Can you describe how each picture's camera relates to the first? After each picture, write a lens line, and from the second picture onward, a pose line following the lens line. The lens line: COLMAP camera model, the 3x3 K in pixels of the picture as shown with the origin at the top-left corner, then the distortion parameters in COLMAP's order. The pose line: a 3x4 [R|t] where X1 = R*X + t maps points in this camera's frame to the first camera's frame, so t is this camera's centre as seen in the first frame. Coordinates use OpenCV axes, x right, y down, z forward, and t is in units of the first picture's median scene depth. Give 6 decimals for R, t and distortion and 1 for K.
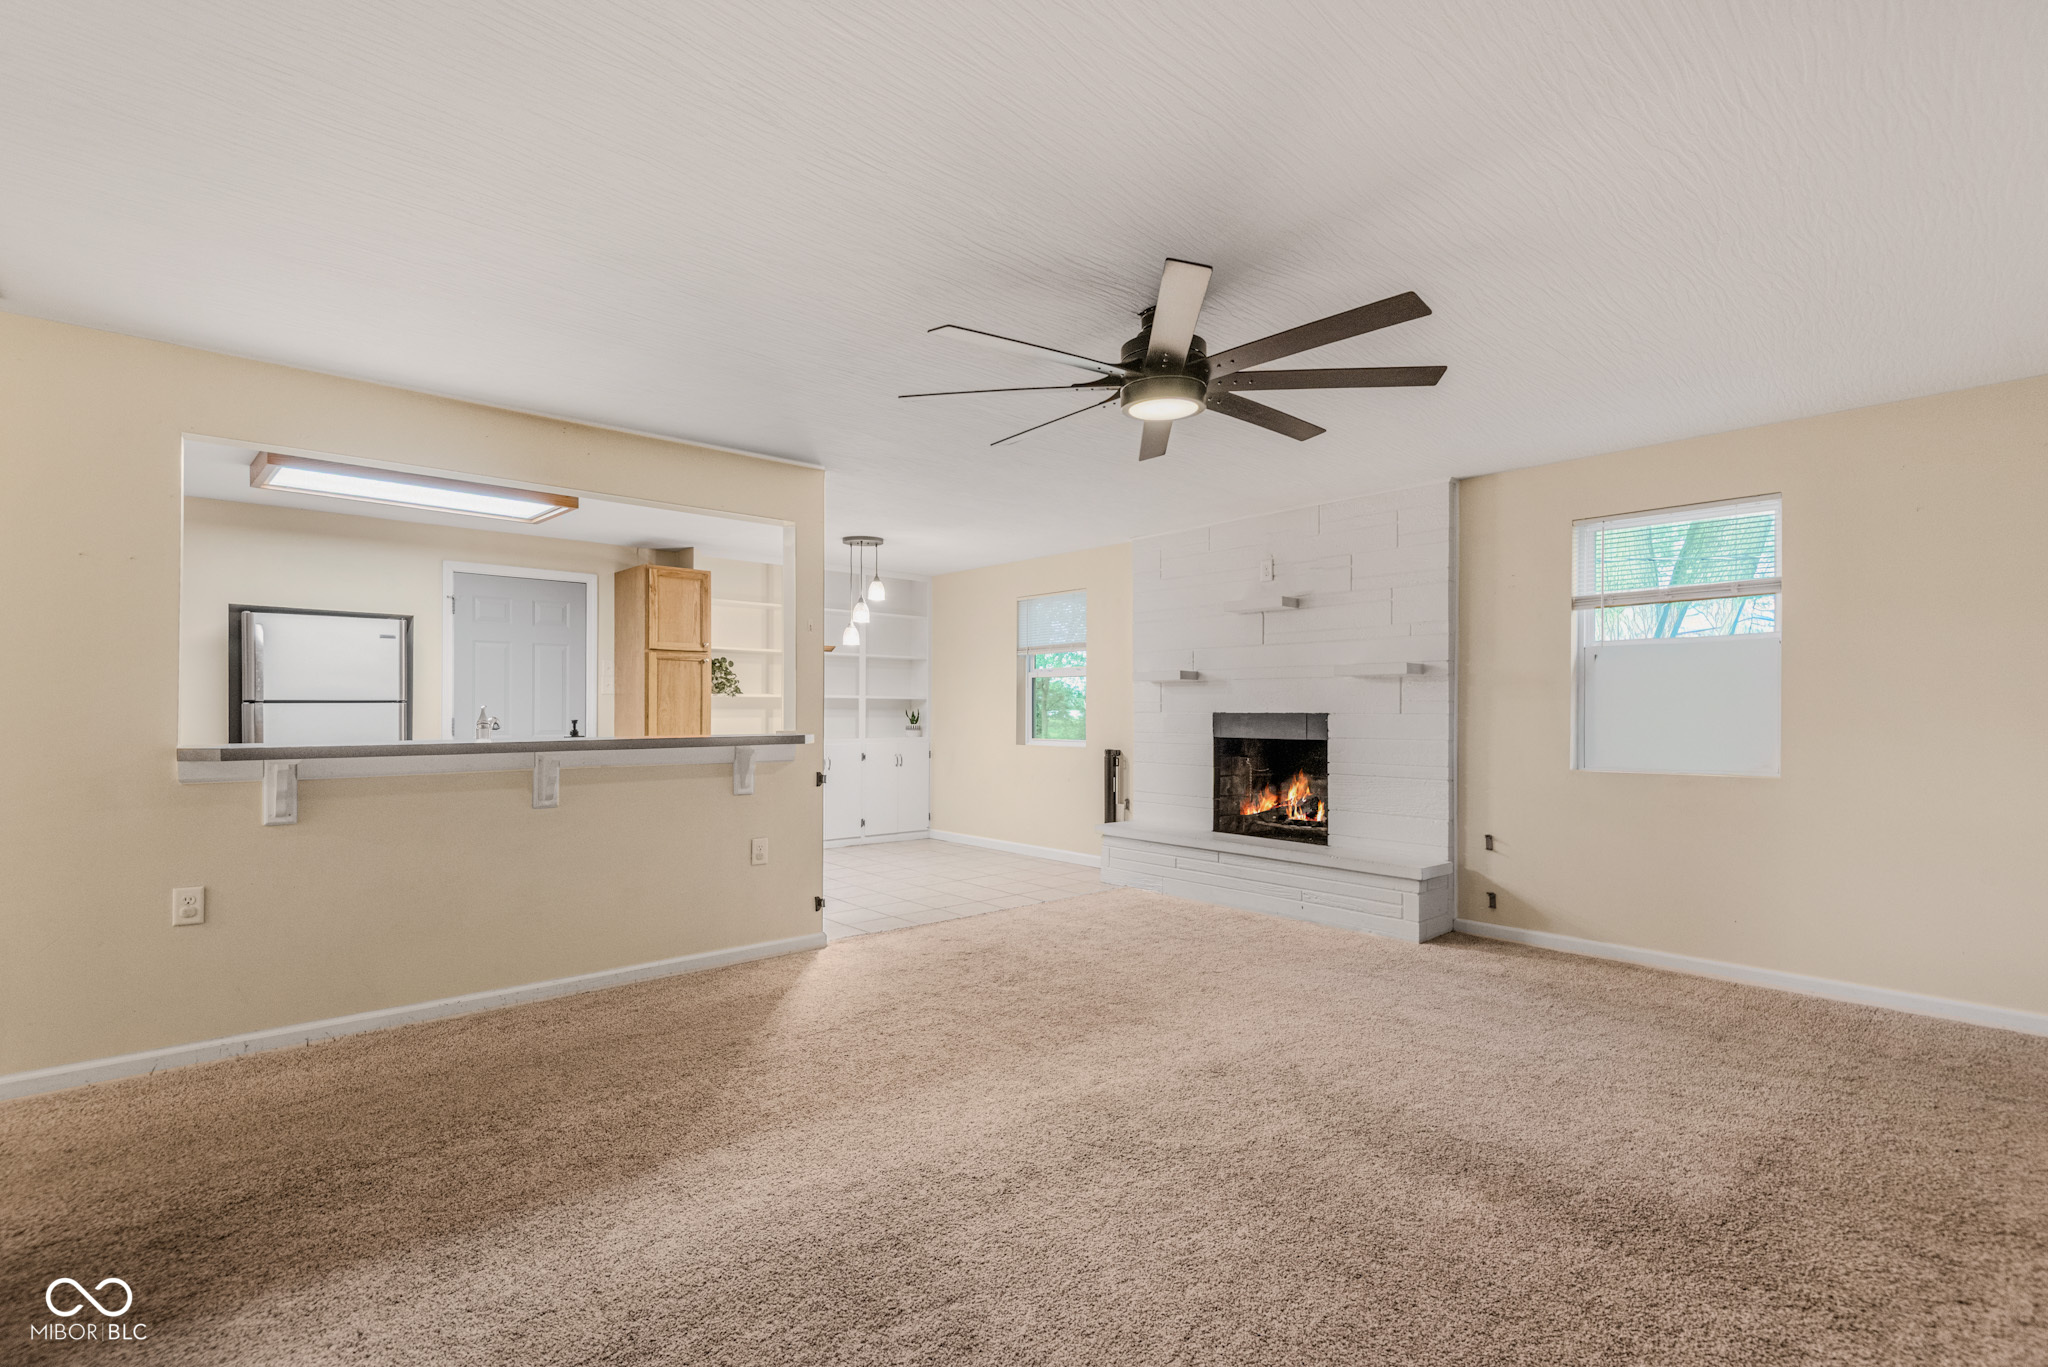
lens RADIAL K [[947.5, 0, 1028.5], [0, 947.5, 713.6], [0, 0, 1]] dist [0.025265, -0.000655]
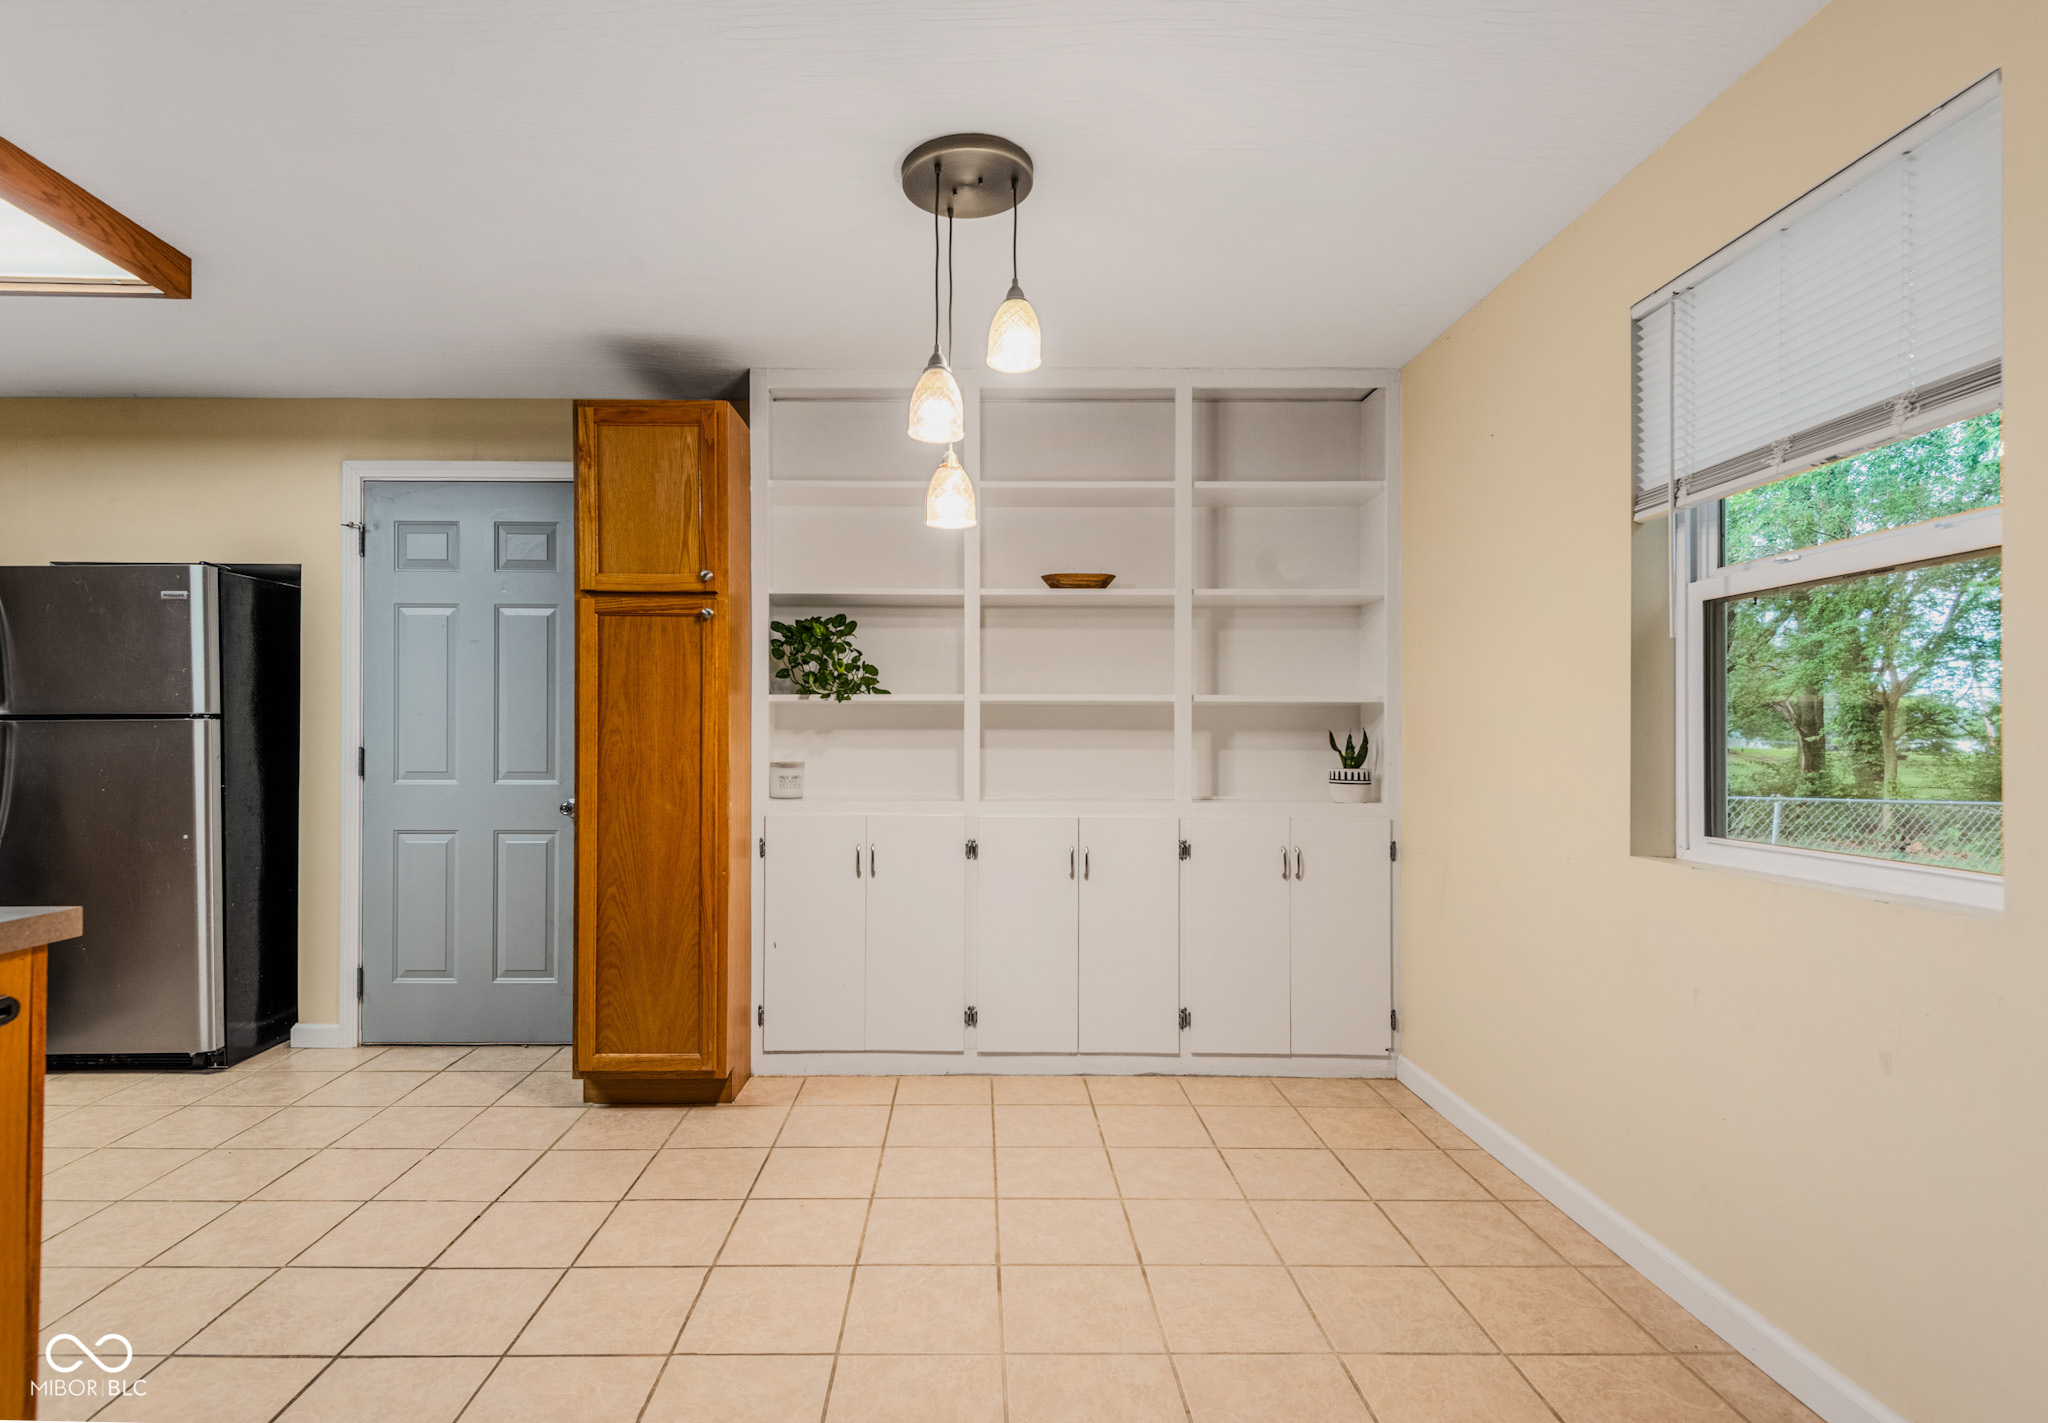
lens RADIAL K [[1007.4, 0, 971.9], [0, 1007.4, 731.0], [0, 0, 1]] dist [0.047122, -0.030261]
pose [[0.750181, -0.005489, -0.661210, 0.050841], [-0.002708, 0.999932, -0.011374, 0.001419], [0.661227, 0.010323, 0.750115, 0.861707]]
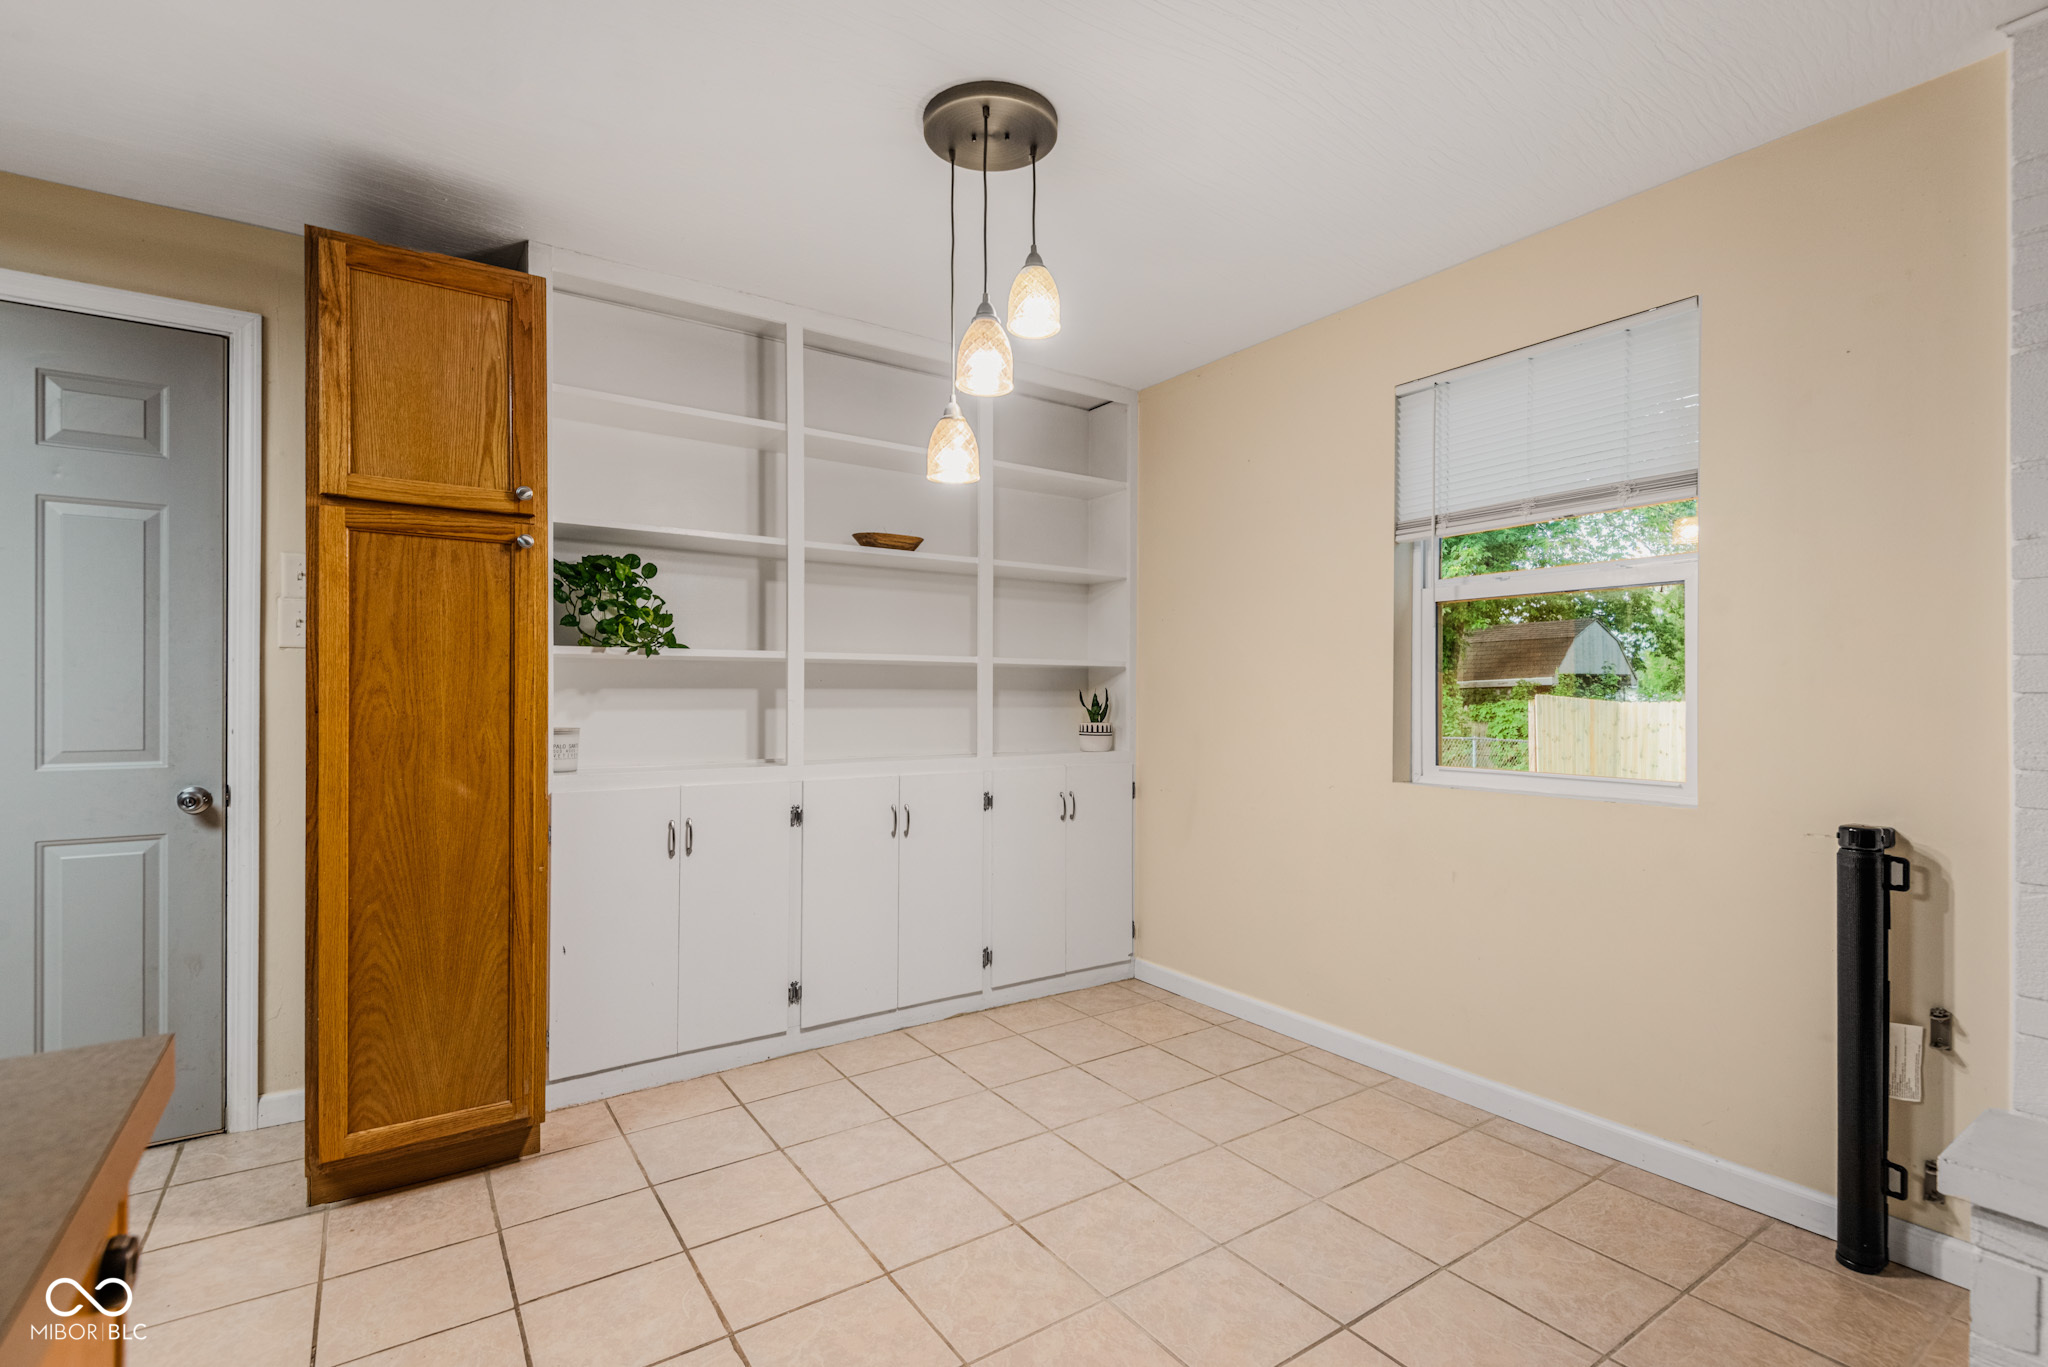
lens RADIAL K [[949.0, 0, 1035.5], [0, 949.0, 693.2], [0, 0, 1]] dist [0.044716, -0.031350]
pose [[0.993386, -0.002028, -0.114807, -0.143380], [0.001488, 0.999987, -0.004791, -0.000952], [0.114815, 0.004589, 0.993376, 0.798241]]
